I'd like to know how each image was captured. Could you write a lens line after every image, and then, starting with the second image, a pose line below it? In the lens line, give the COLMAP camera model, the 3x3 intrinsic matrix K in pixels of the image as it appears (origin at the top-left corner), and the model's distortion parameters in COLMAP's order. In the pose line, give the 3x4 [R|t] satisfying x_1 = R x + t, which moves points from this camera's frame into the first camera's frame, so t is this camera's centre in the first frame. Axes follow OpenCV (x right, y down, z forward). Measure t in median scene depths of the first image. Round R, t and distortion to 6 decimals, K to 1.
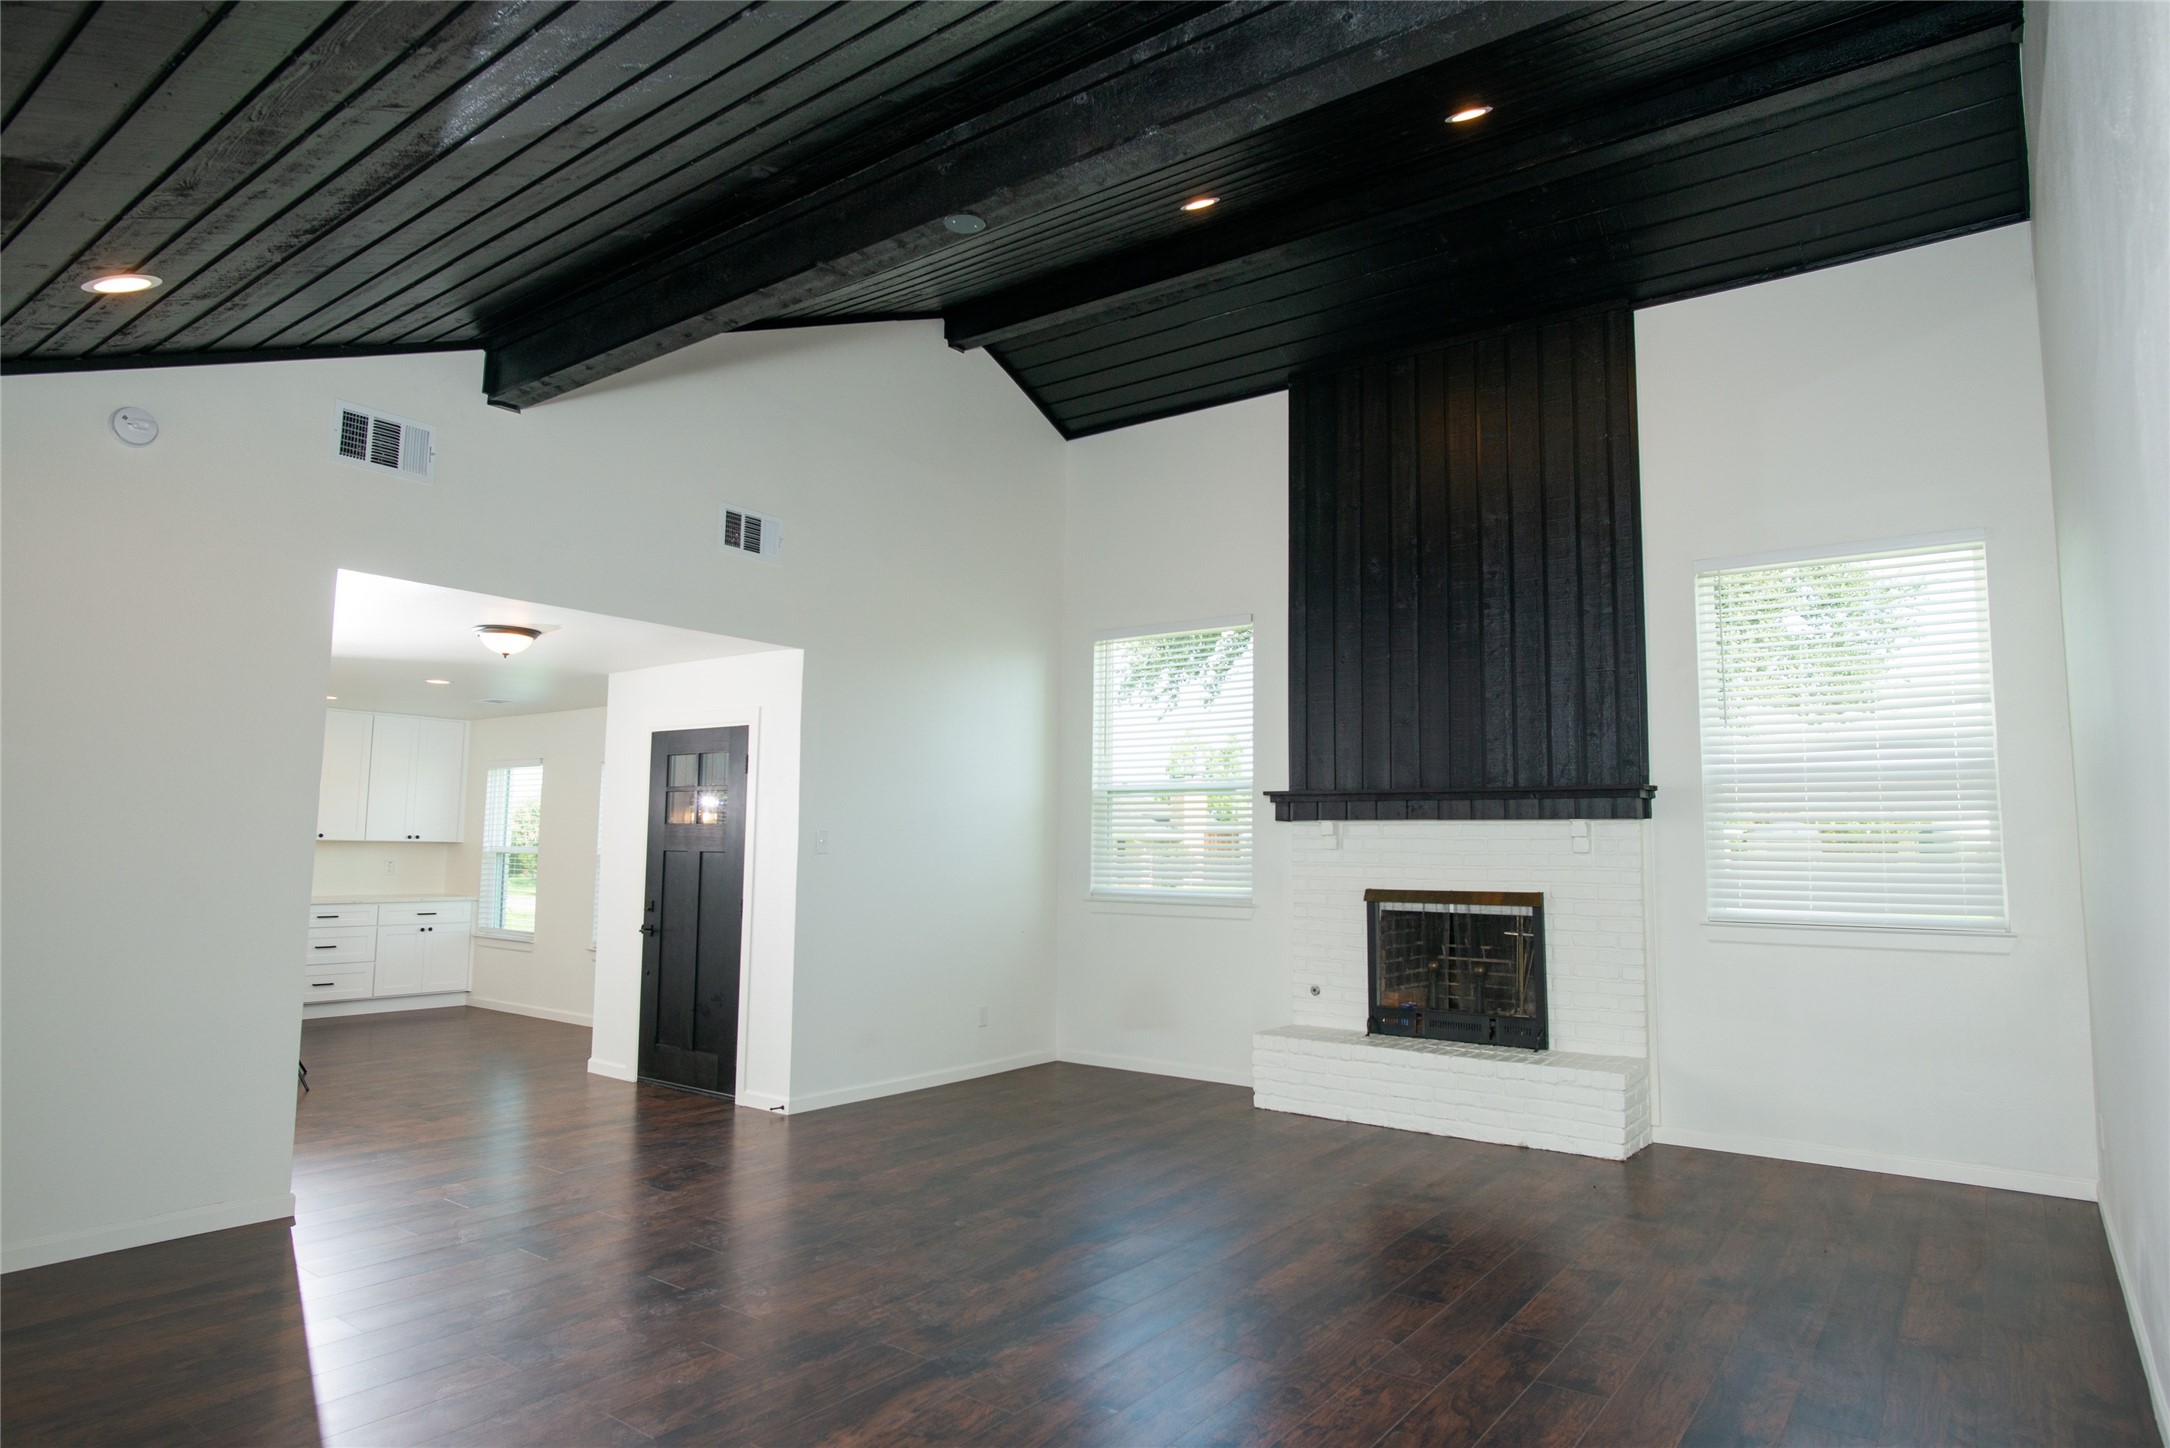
lens RADIAL K [[1243.1, 0, 1085.0], [0, 1243.1, 724.0], [0, 0, 1]] dist [-0.029150, 0.000890]
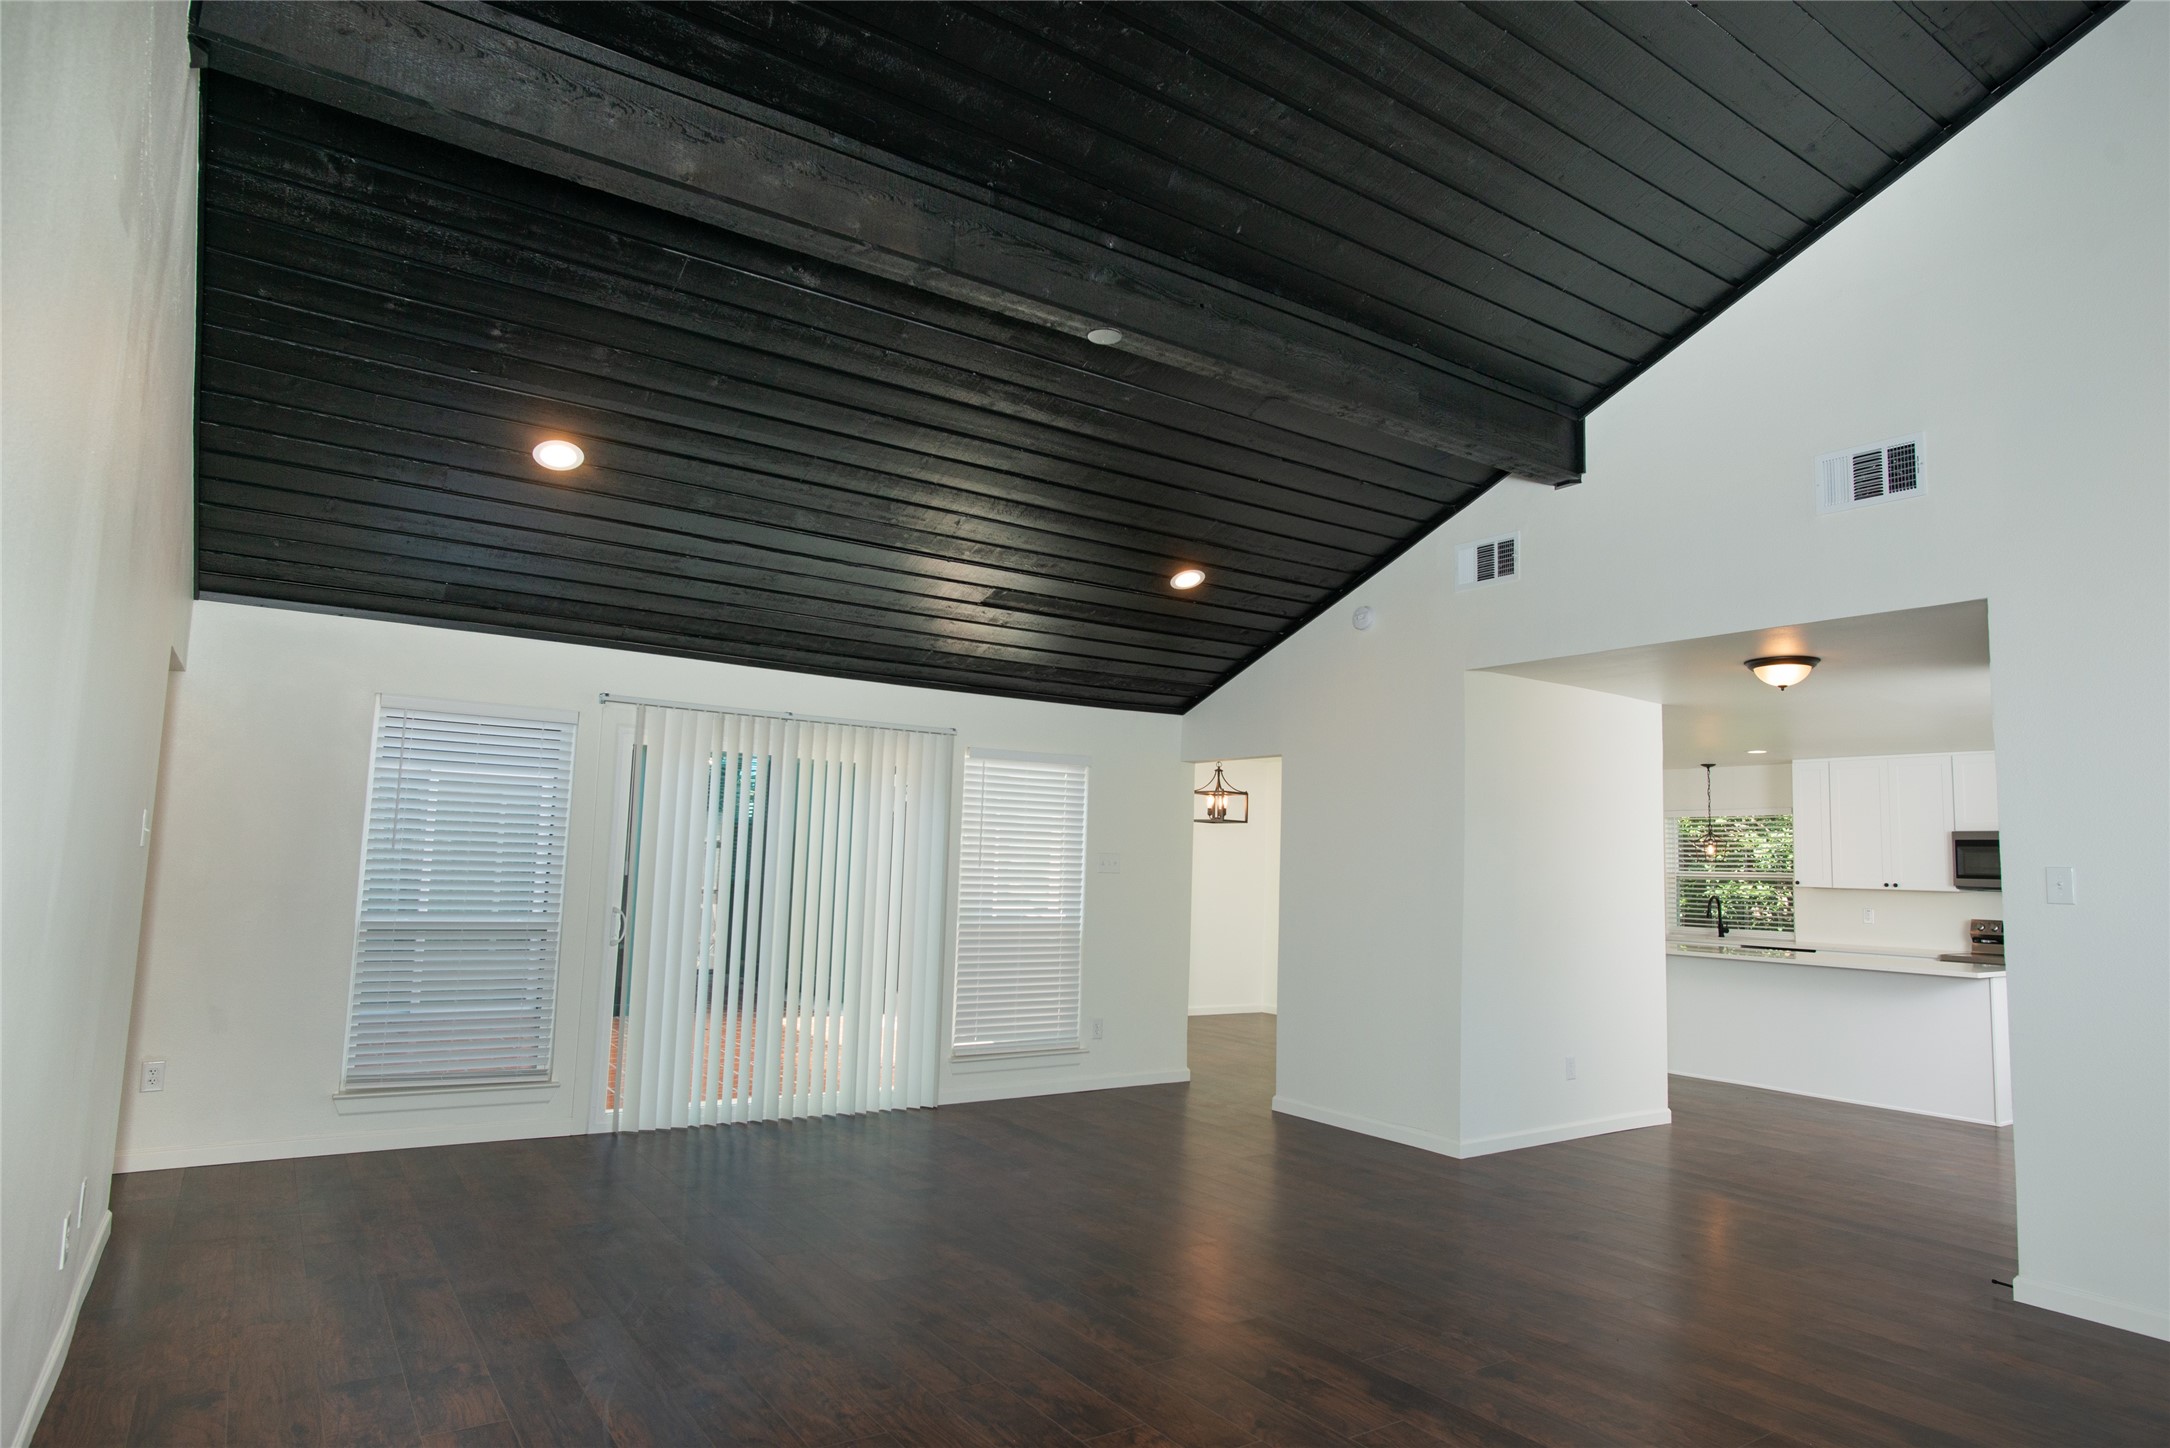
lens RADIAL K [[1243.1, 0, 1085.0], [0, 1243.1, 724.0], [0, 0, 1]] dist [-0.029150, 0.000890]
pose [[-0.333602, -0.128041, -0.933978, 0.552157], [0.060184, 0.985820, -0.156645, 0.082265], [0.940791, -0.108468, -0.321165, 0.751191]]
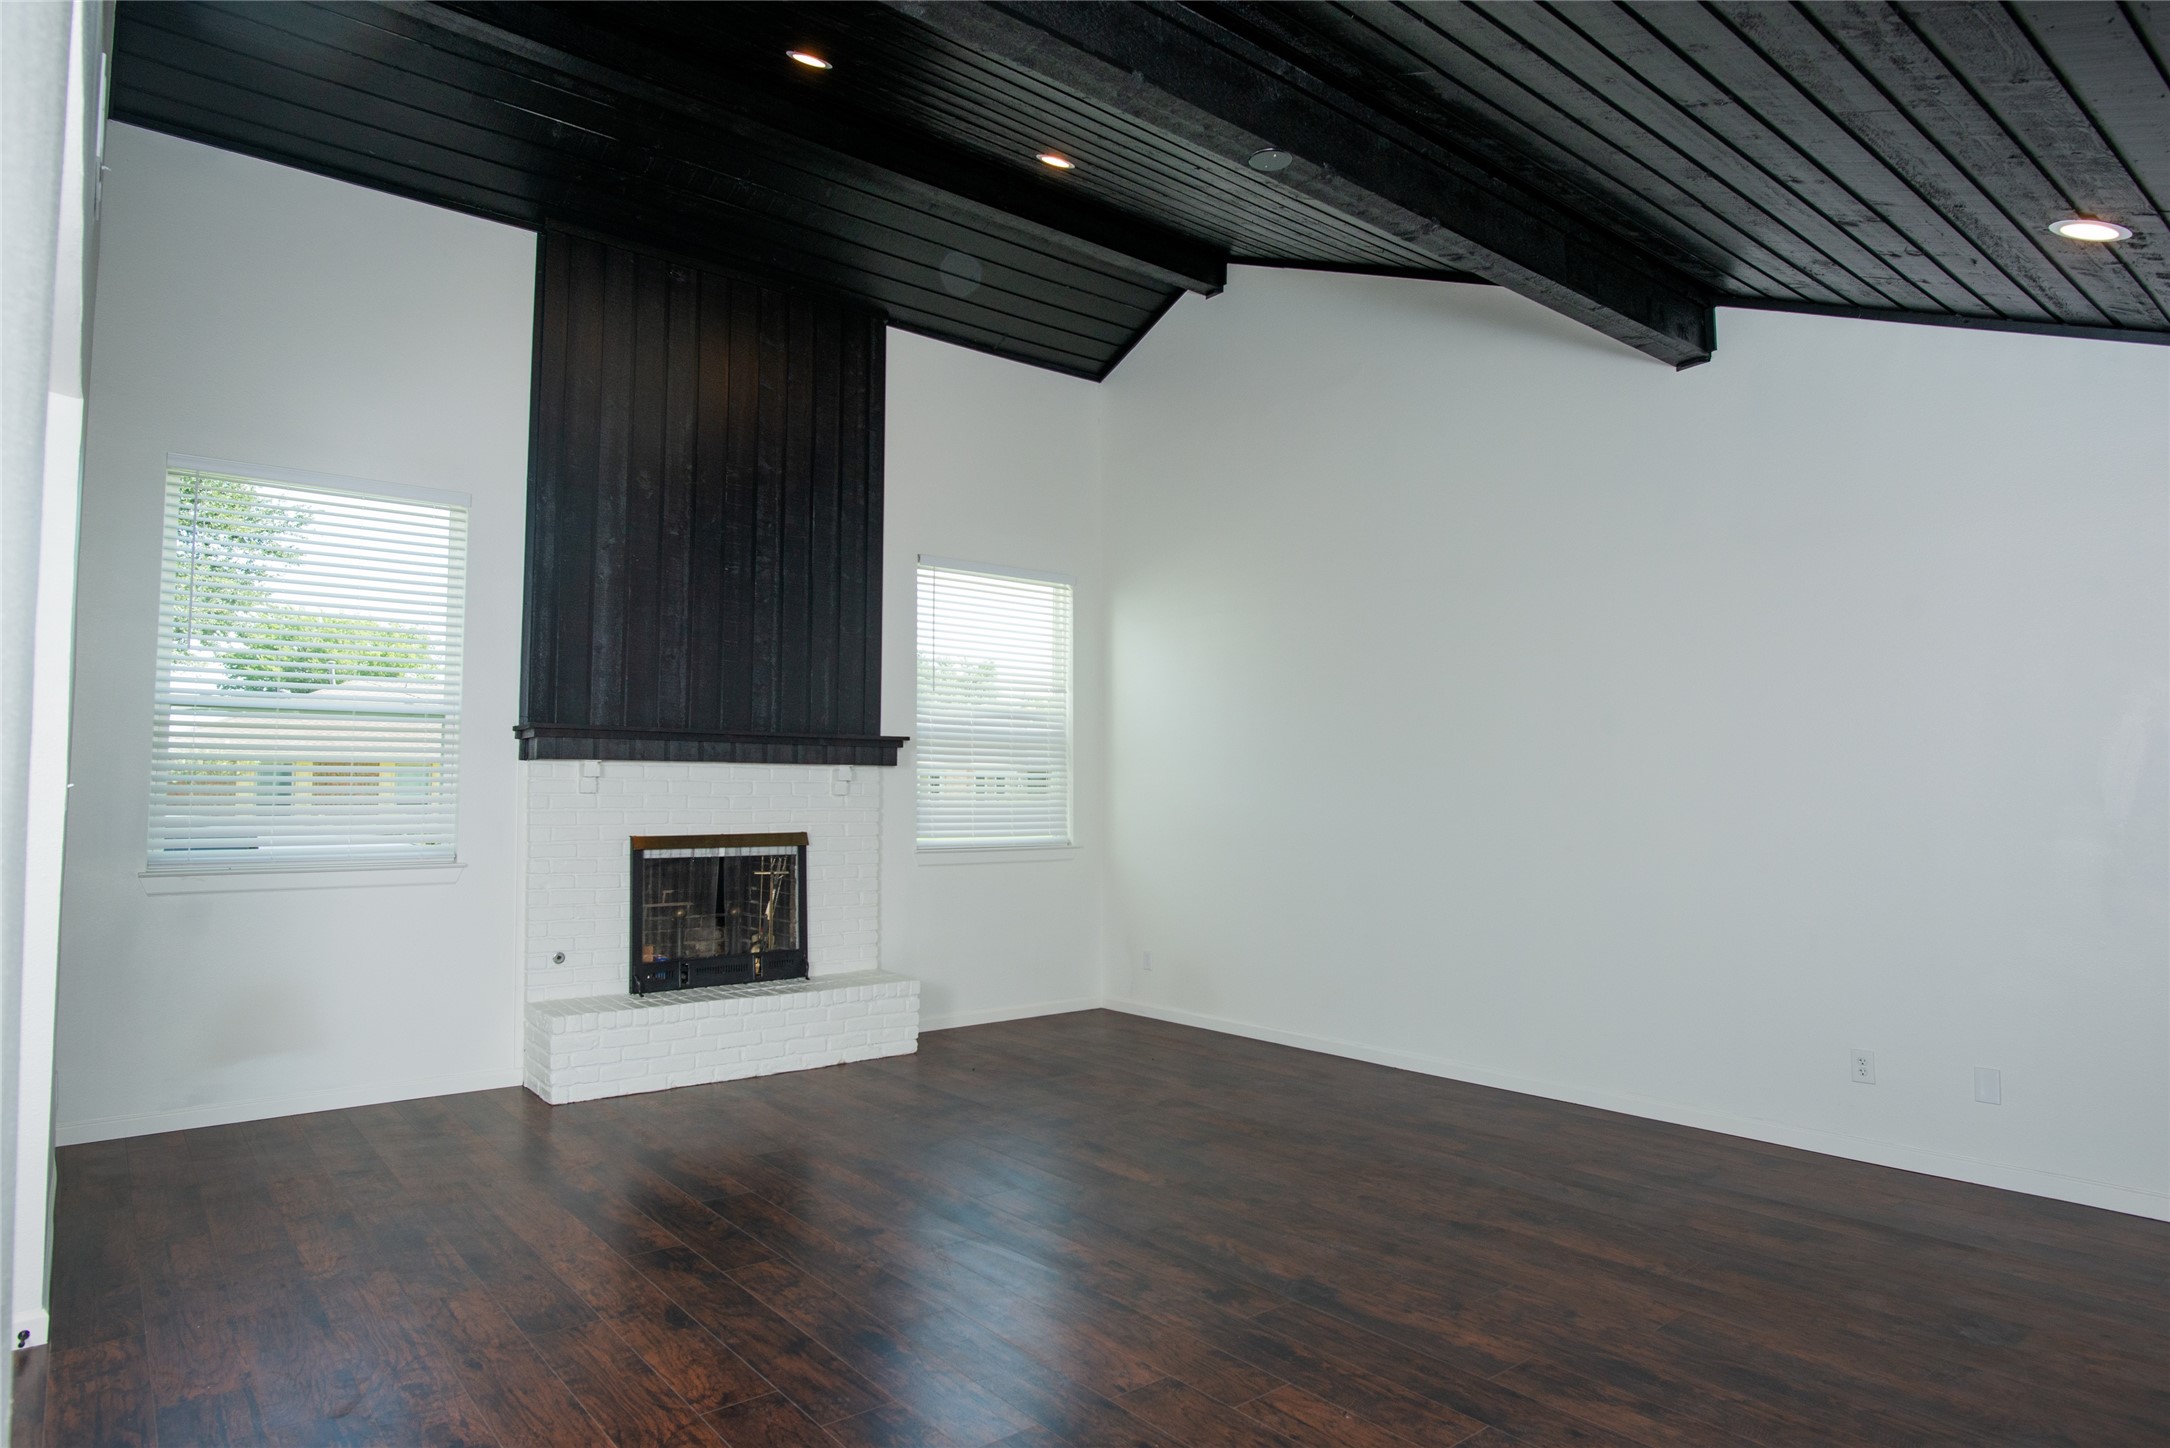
lens RADIAL K [[1253.1, 0, 1090.8], [0, 1253.1, 716.0], [0, 0, 1]] dist [-0.030183, -0.000350]
pose [[0.243893, 0.049288, 0.968549, -0.606674], [-0.096945, 0.994944, -0.026220, 0.038997], [-0.964944, -0.087501, 0.247438, 0.484605]]
